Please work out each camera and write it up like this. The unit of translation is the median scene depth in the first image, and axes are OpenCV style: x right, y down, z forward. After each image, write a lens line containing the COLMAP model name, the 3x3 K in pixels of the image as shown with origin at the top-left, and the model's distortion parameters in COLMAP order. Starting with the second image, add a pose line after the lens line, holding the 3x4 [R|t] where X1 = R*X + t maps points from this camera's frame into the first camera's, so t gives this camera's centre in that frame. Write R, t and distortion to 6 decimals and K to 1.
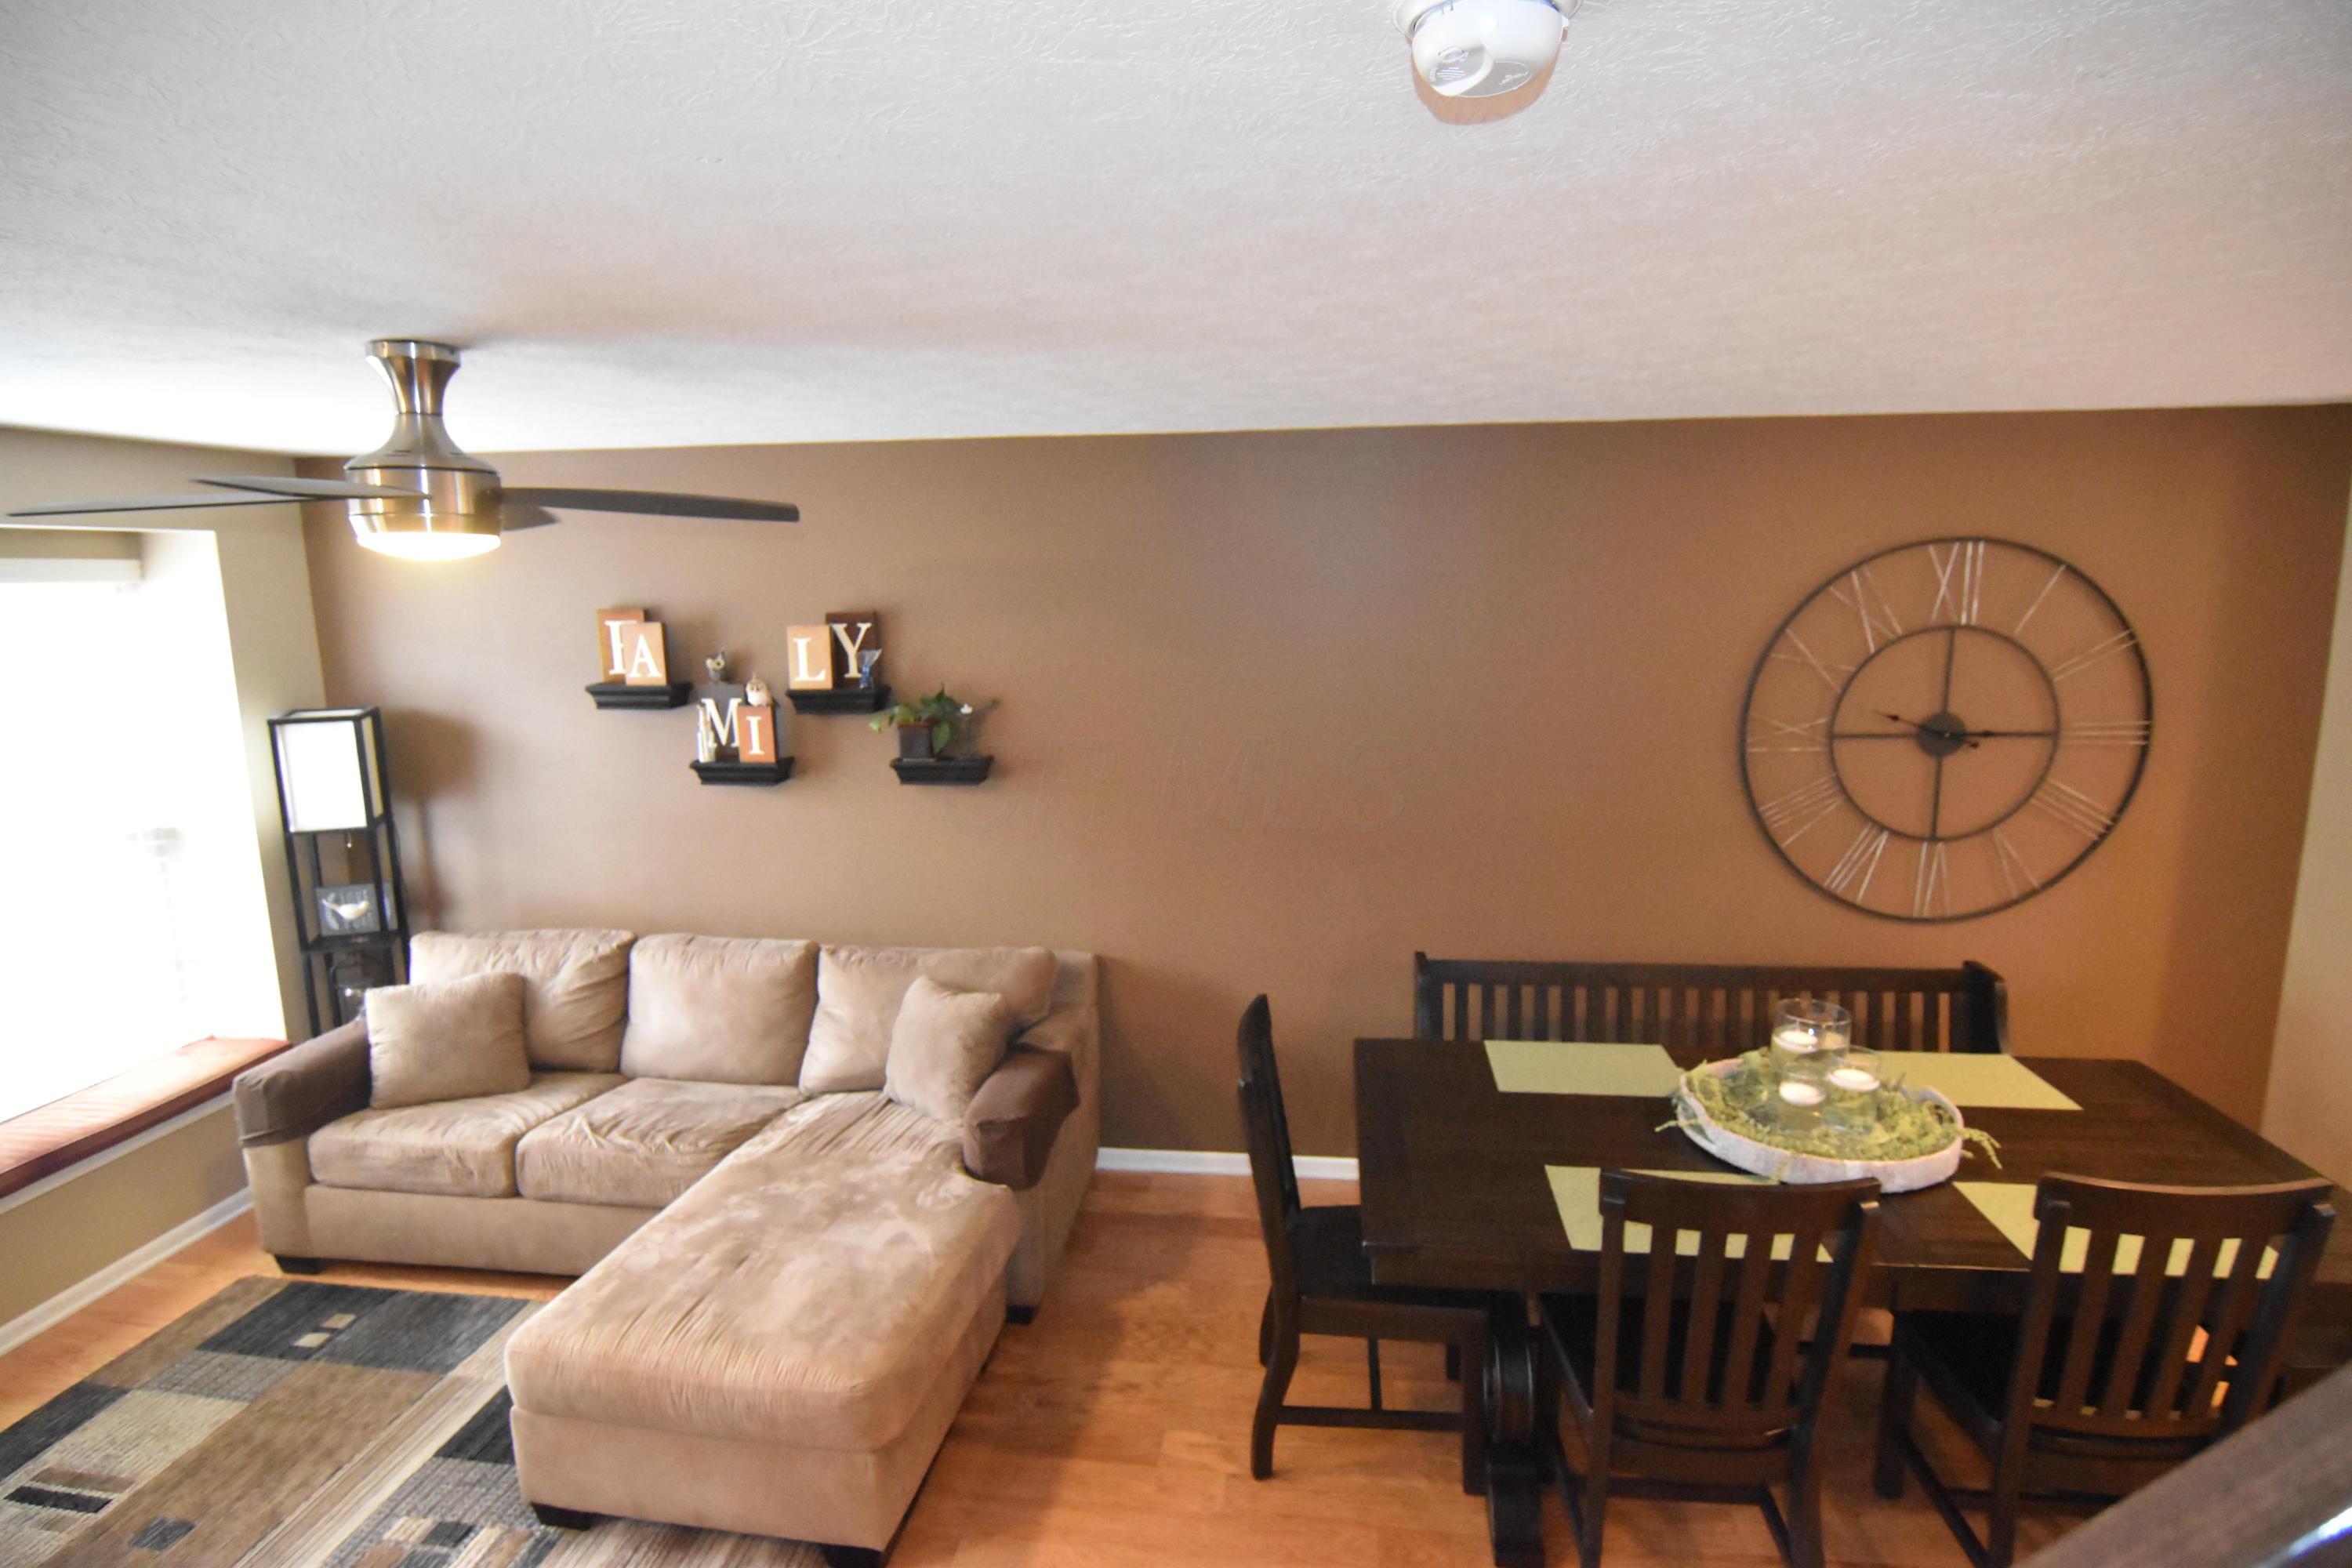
lens RADIAL K [[1280.1, 0, 1170.4], [0, 1280.1, 797.3], [0, 0, 1]] dist [-0.003756, -0.013783]
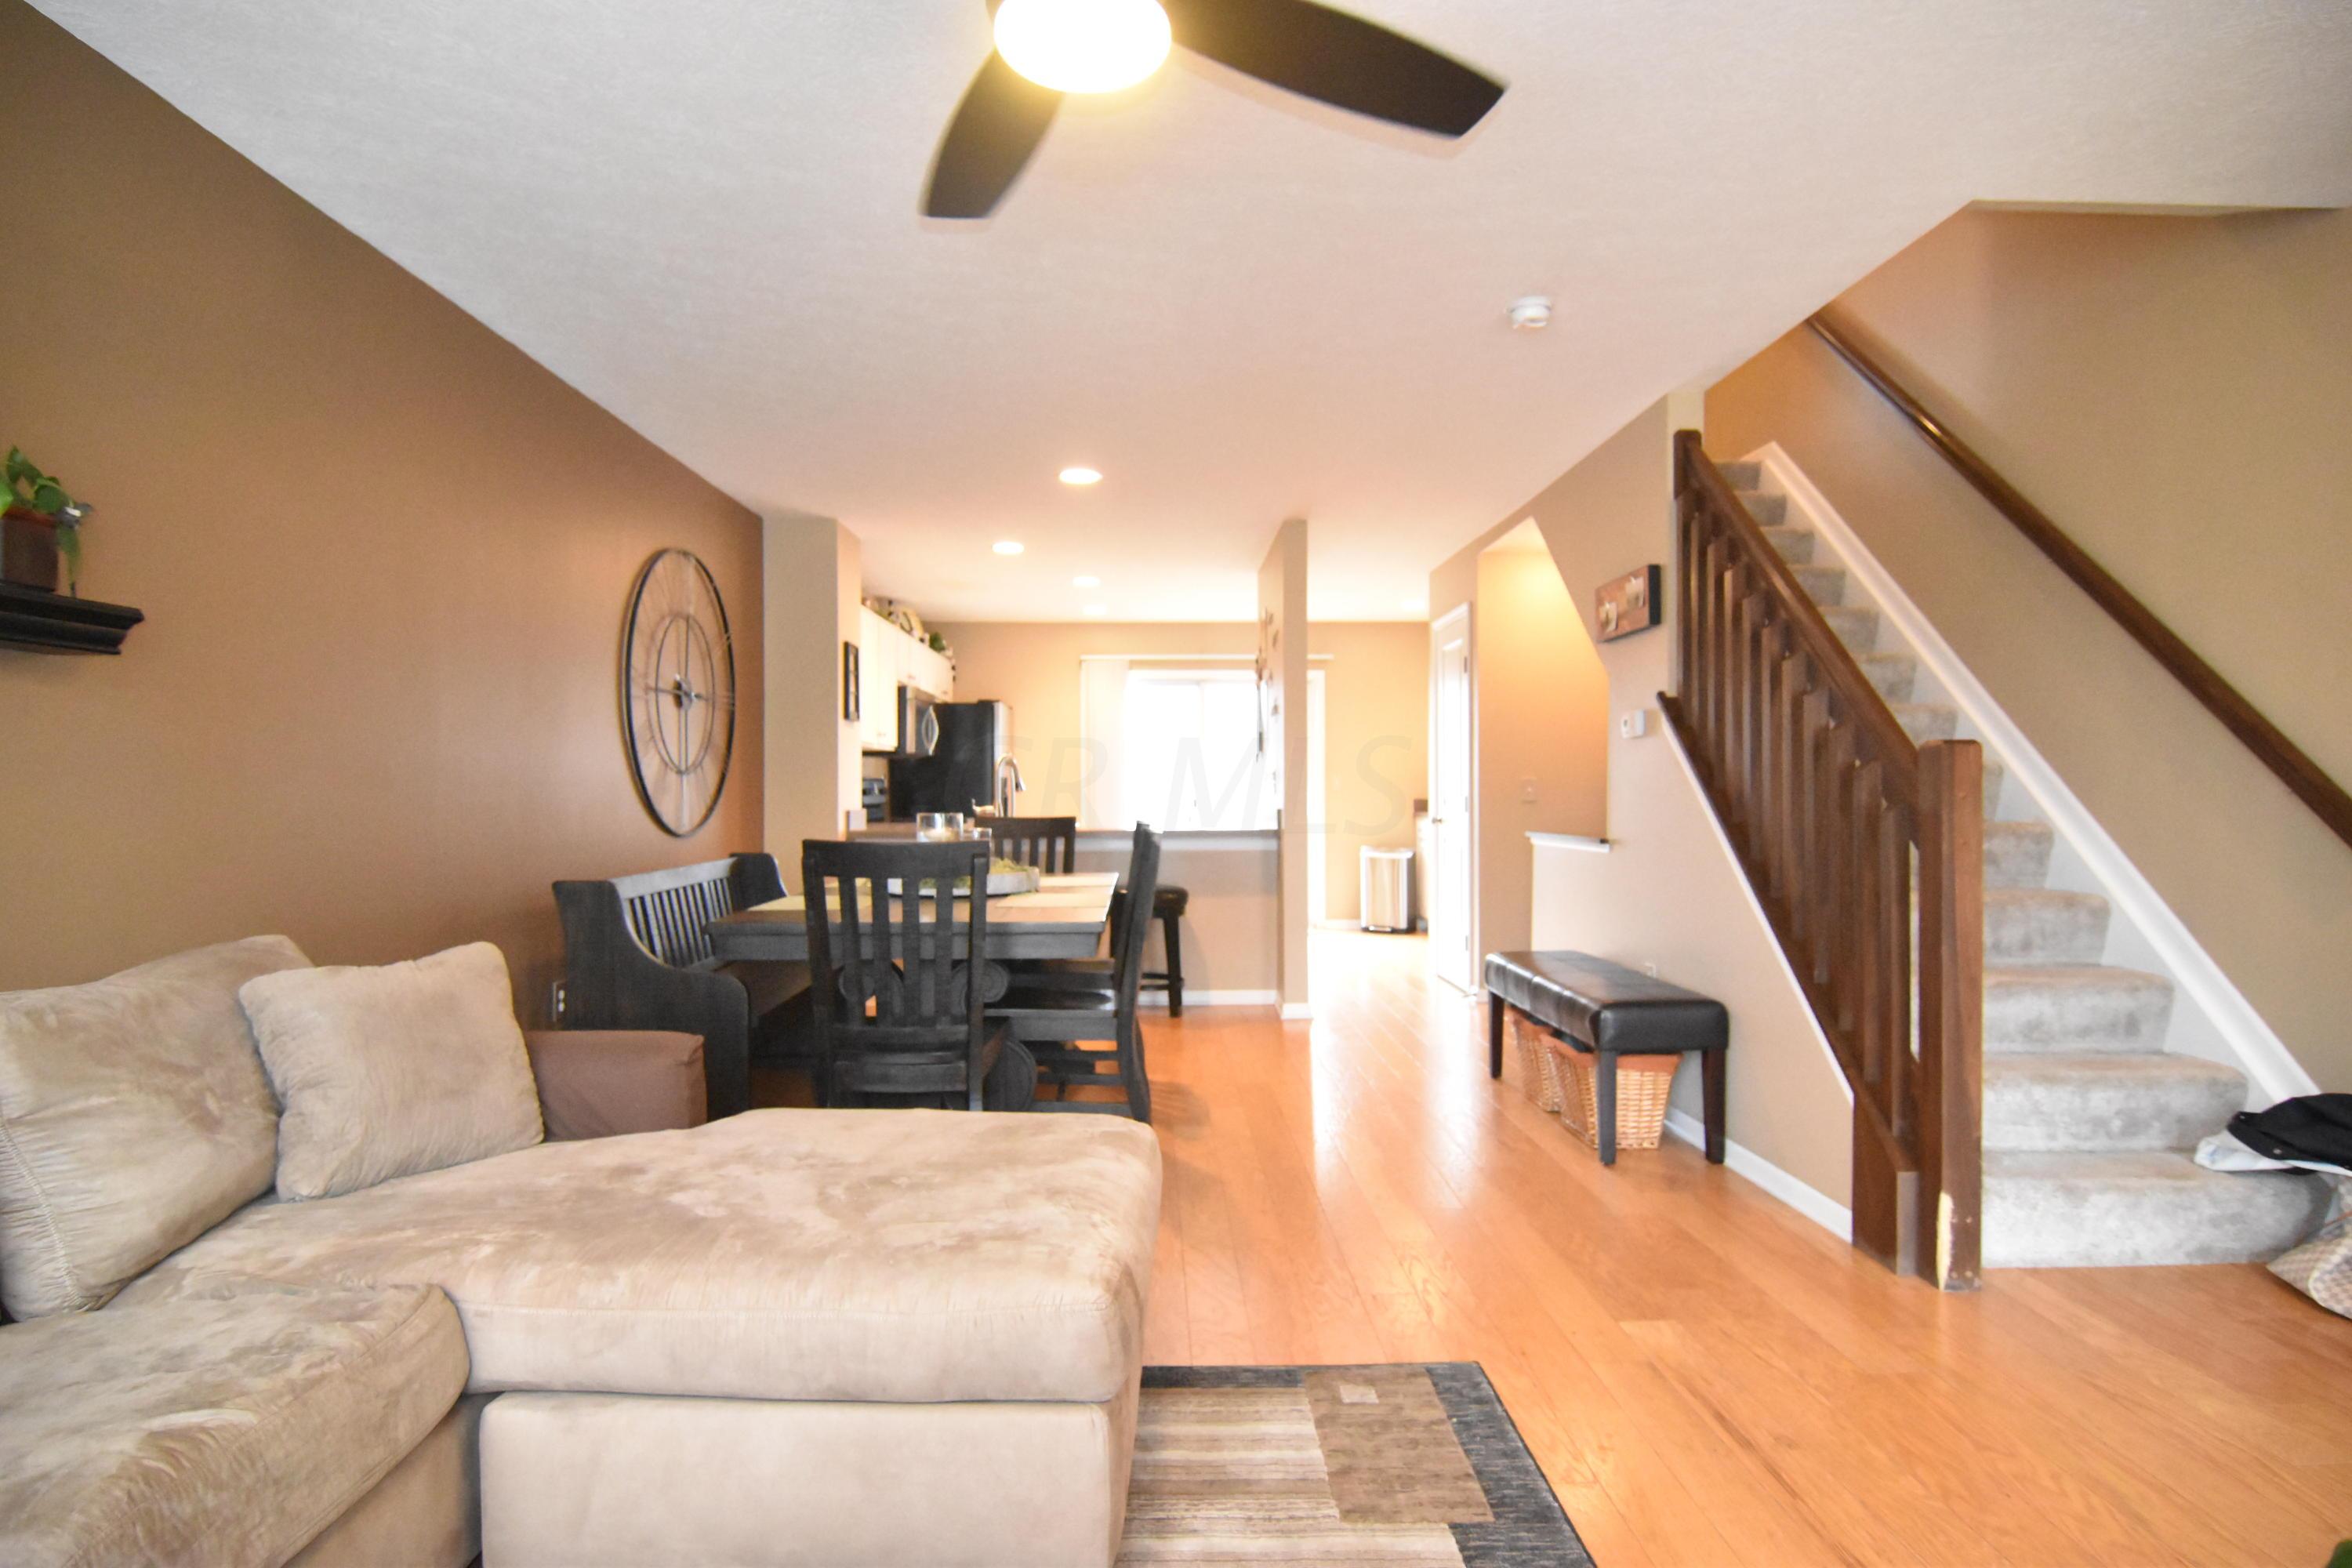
lens RADIAL K [[1280.0, 0, 1173.4], [0, 1280.0, 795.0], [0, 0, 1]] dist [-0.005957, -0.012443]
pose [[-0.157497, 0.016444, 0.987383, -0.817901], [0.174022, 0.984676, 0.011360, 0.131289], [-0.972065, 0.173615, -0.157945, 0.730273]]
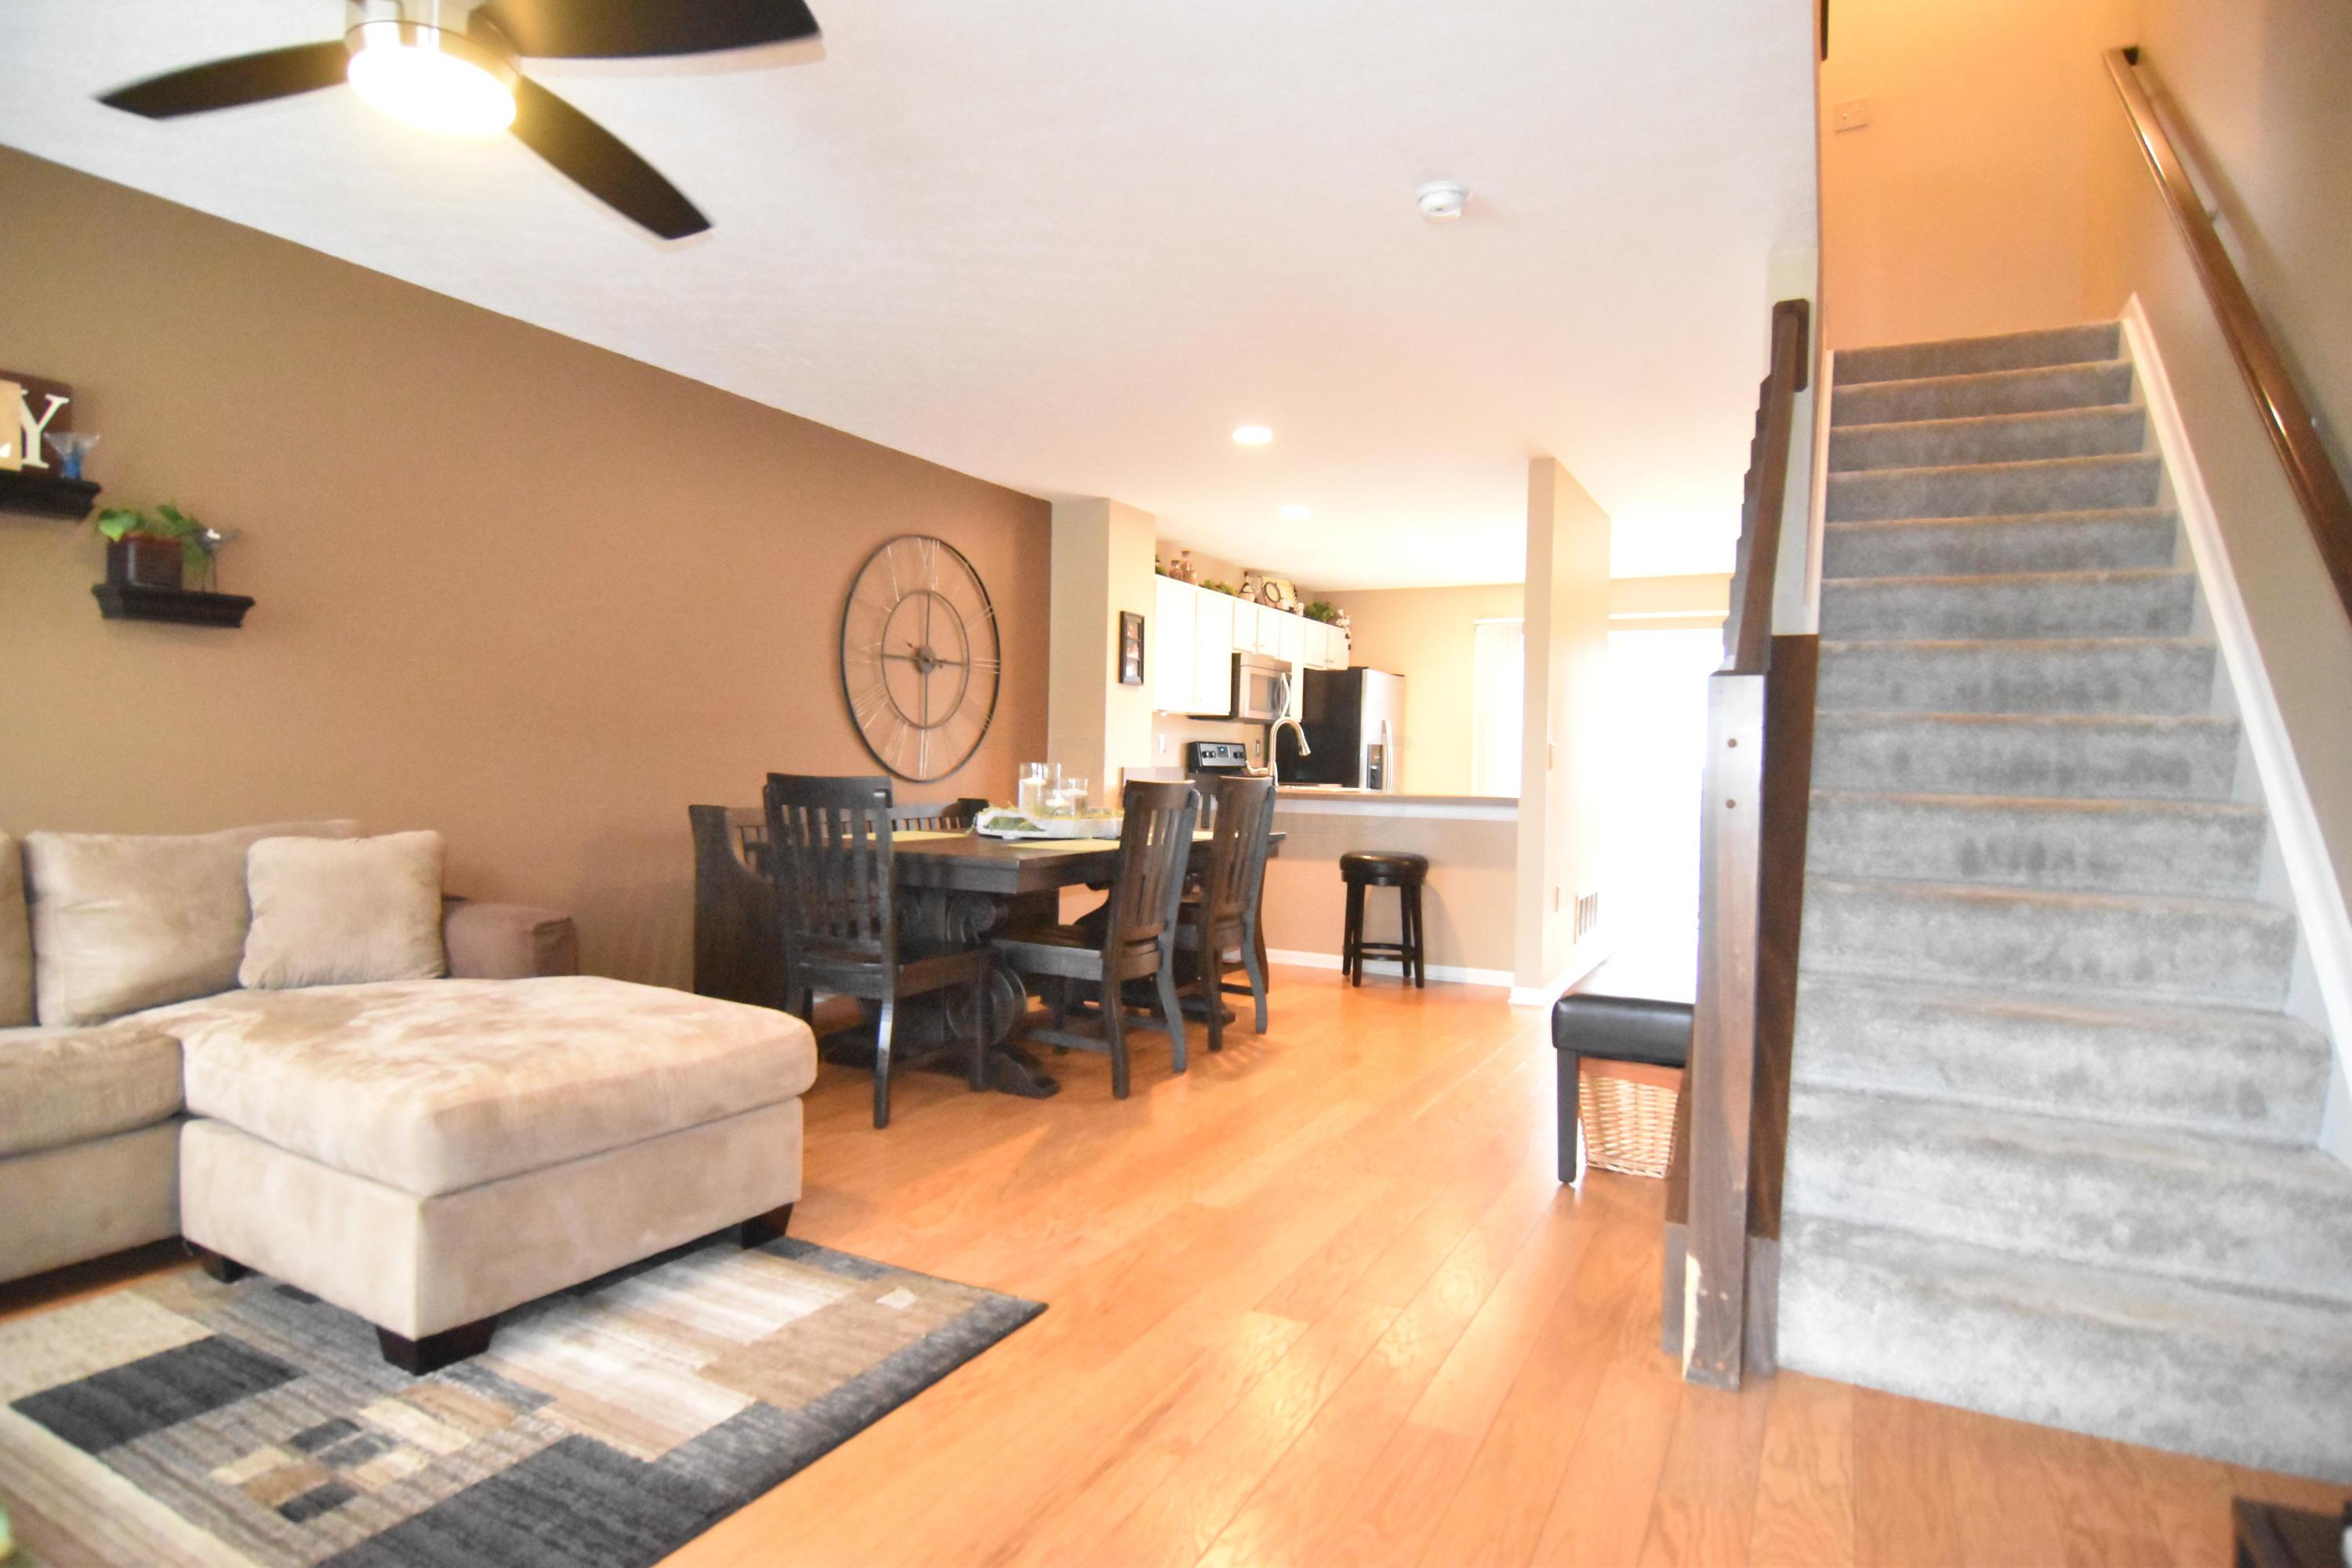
lens RADIAL K [[1280.1, 0, 1170.4], [0, 1280.1, 797.3], [0, 0, 1]] dist [-0.003756, -0.013783]
pose [[0.348185, 0.003147, 0.937421, -0.776147], [0.132723, 0.989755, -0.052620, 0.242426], [-0.927983, 0.142739, 0.344200, 0.198833]]
